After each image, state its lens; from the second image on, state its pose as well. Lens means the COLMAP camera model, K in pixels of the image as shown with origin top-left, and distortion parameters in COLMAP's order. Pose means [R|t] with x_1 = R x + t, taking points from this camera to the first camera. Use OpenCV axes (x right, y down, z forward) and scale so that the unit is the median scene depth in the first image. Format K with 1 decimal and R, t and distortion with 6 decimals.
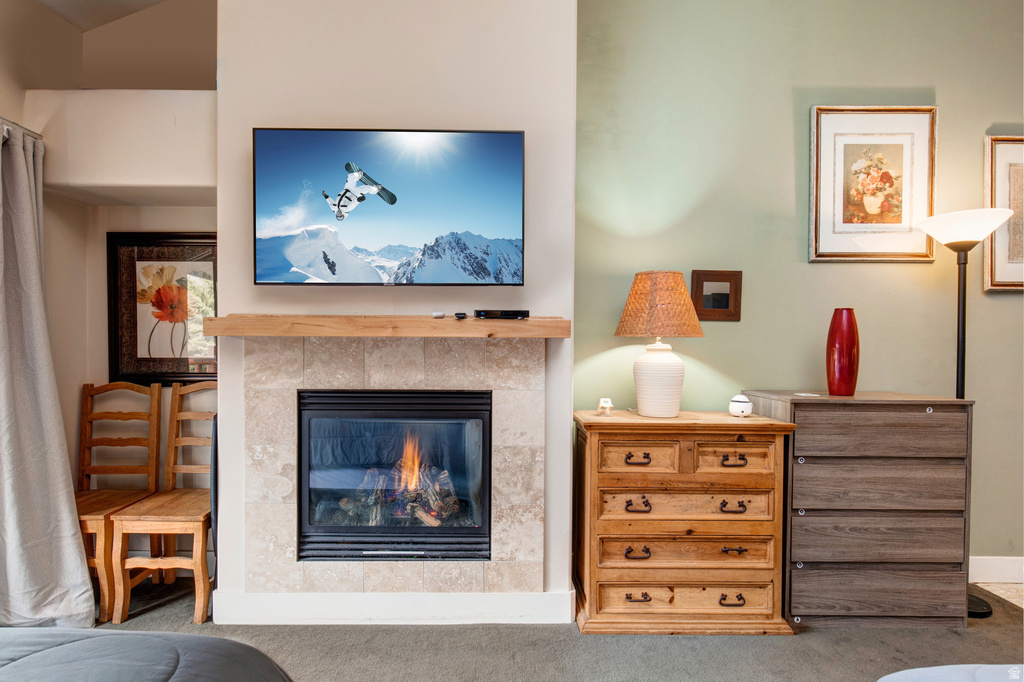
lens RADIAL K [[539.9, 0, 542.2], [0, 539.9, 349.0], [0, 0, 1]] dist [-0.002110, -0.000510]
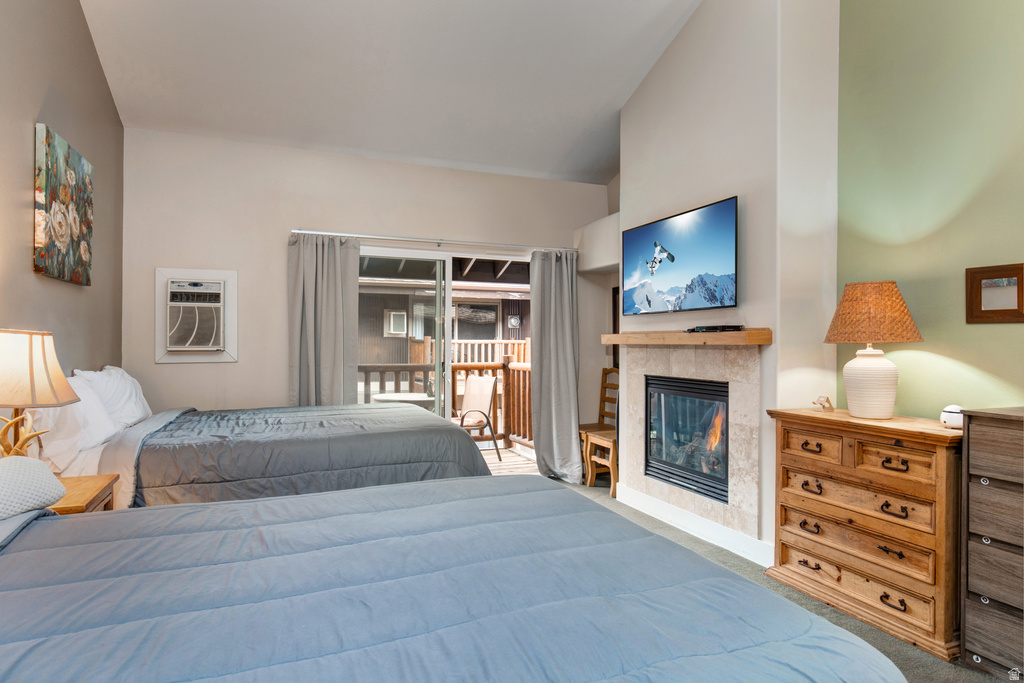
lens RADIAL K [[566.1, 0, 512.0], [0, 566.1, 341.5], [0, 0, 1]] dist [0.002079, 0.000197]
pose [[0.380991, -0.006963, -0.924553, 1.067388], [-0.016619, 0.999759, -0.014377, 0.002242], [0.924430, 0.020842, 0.380783, -0.081428]]
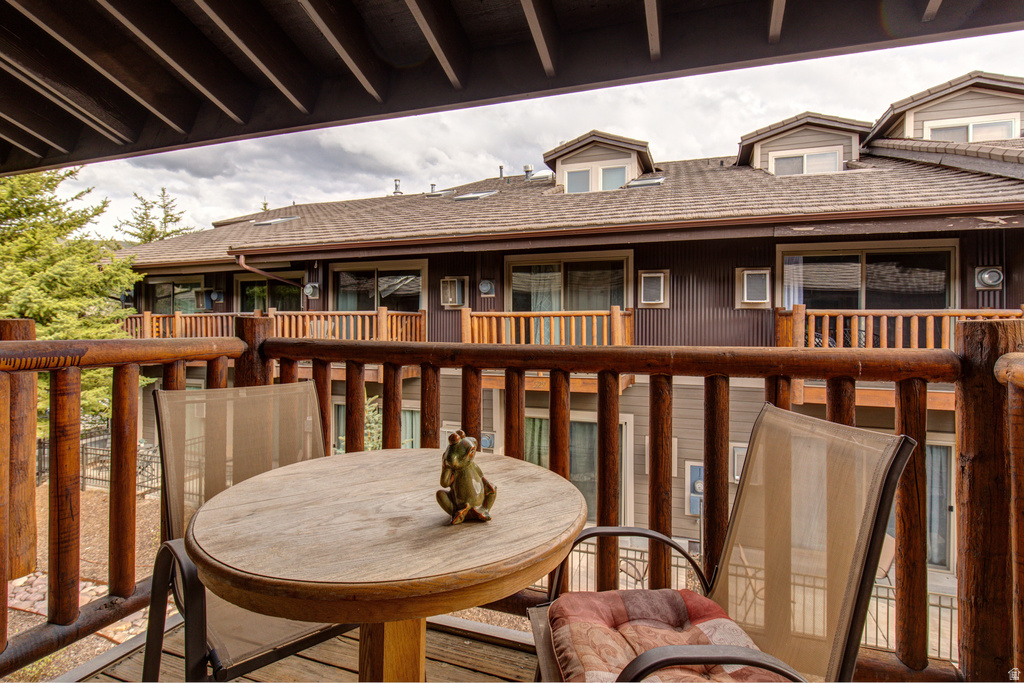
lens RADIAL K [[521.9, 0, 511.2], [0, 521.9, 319.9], [0, 0, 1]] dist [0.000635, -0.000051]
pose [[-0.331857, -0.015789, -0.943198, -1.039257], [-0.028159, 0.999580, -0.006826, 0.055281], [0.942909, 0.024294, -0.332162, 0.751314]]
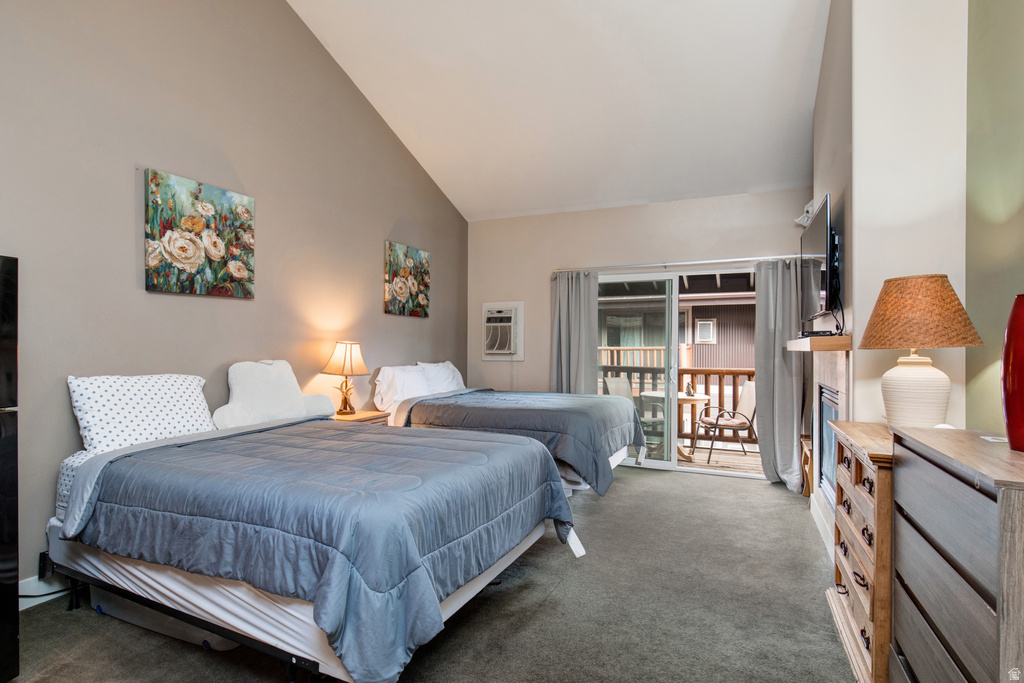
lens RADIAL K [[511.3, 0, 516.7], [0, 511.3, 340.2], [0, 0, 1]] dist [-0.002513, -0.000910]
pose [[-0.395314, -0.023326, -0.918250, 1.369144], [-0.024825, 0.999584, -0.014705, -0.008299], [0.918210, 0.016982, -0.395729, 0.784897]]
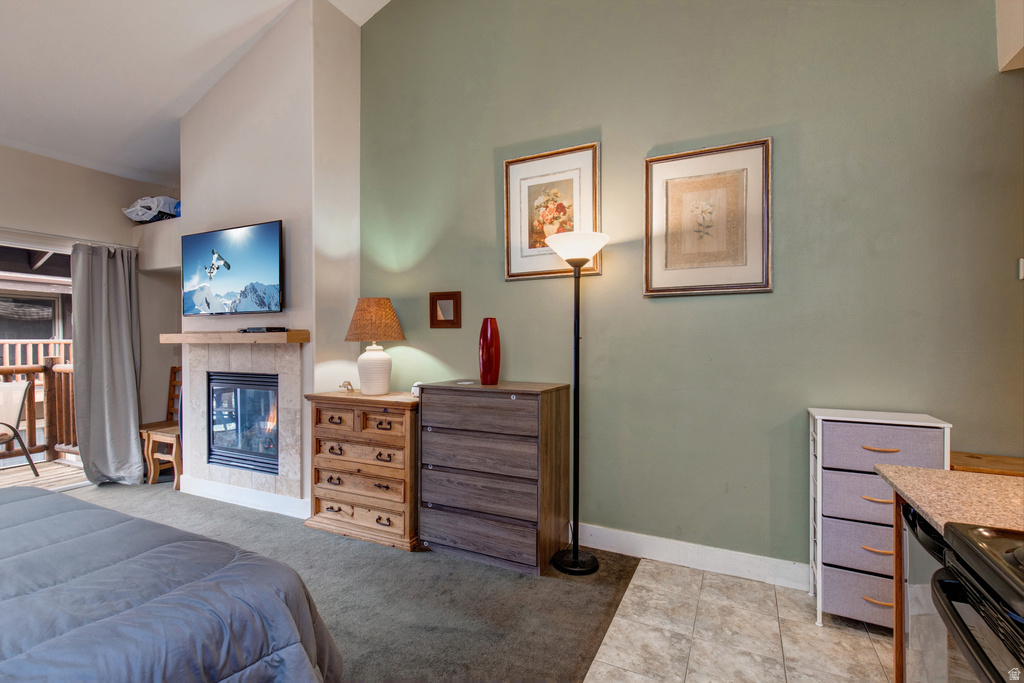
lens RADIAL K [[466.6, 0, 512.0], [0, 466.6, 341.5], [0, 0, 1]] dist [0.000278, 0.000261]
pose [[0.898543, -0.008639, -0.438800, 1.220741], [0.002222, 0.999883, -0.015136, -0.000751], [0.438879, 0.012625, 0.898457, 0.011273]]
